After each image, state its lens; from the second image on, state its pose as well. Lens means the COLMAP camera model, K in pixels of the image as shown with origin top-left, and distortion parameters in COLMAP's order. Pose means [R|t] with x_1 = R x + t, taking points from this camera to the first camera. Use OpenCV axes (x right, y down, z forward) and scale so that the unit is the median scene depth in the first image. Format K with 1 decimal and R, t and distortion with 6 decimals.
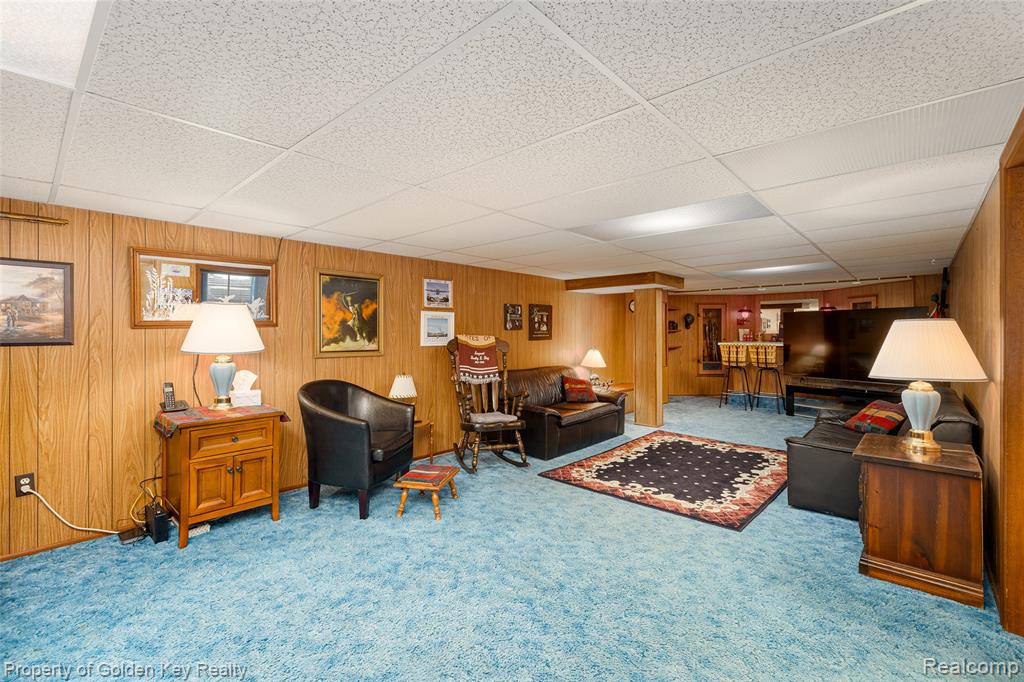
lens RADIAL K [[444.0, 0, 509.5], [0, 444.0, 336.8], [0, 0, 1]] dist [0.002507, 0.000149]
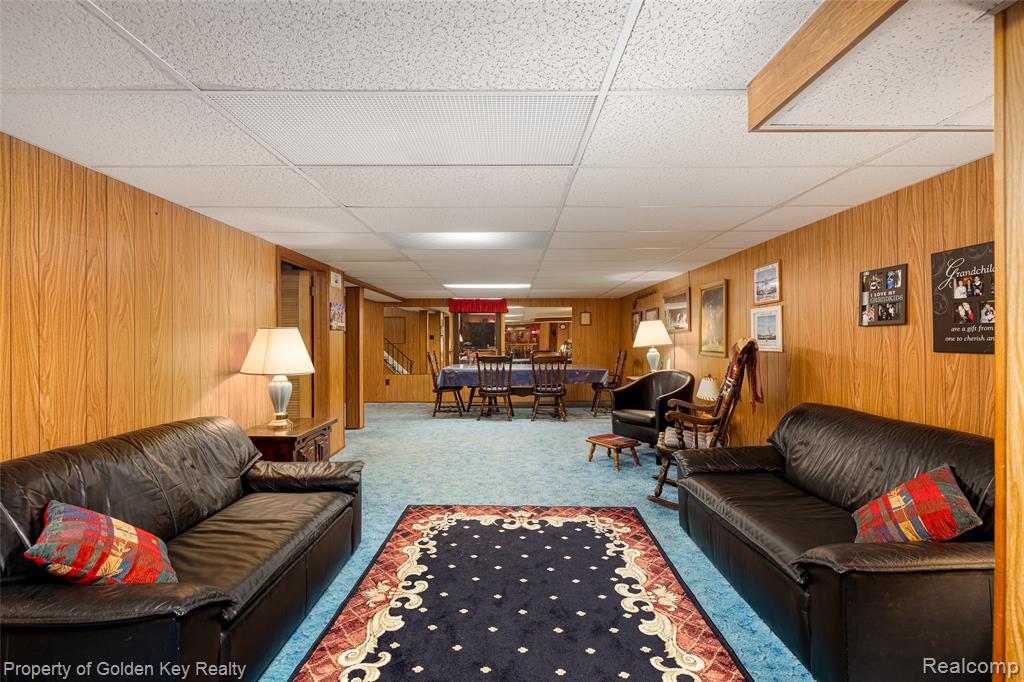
lens RADIAL K [[465.1, 0, 511.4], [0, 465.1, 338.9], [0, 0, 1]] dist [-0.000448, 0.000010]
pose [[-0.735351, 0.001533, -0.677685, 0.825749], [-0.001166, 0.999993, 0.003527, -0.004763], [0.677686, 0.003384, -0.735344, 1.497030]]
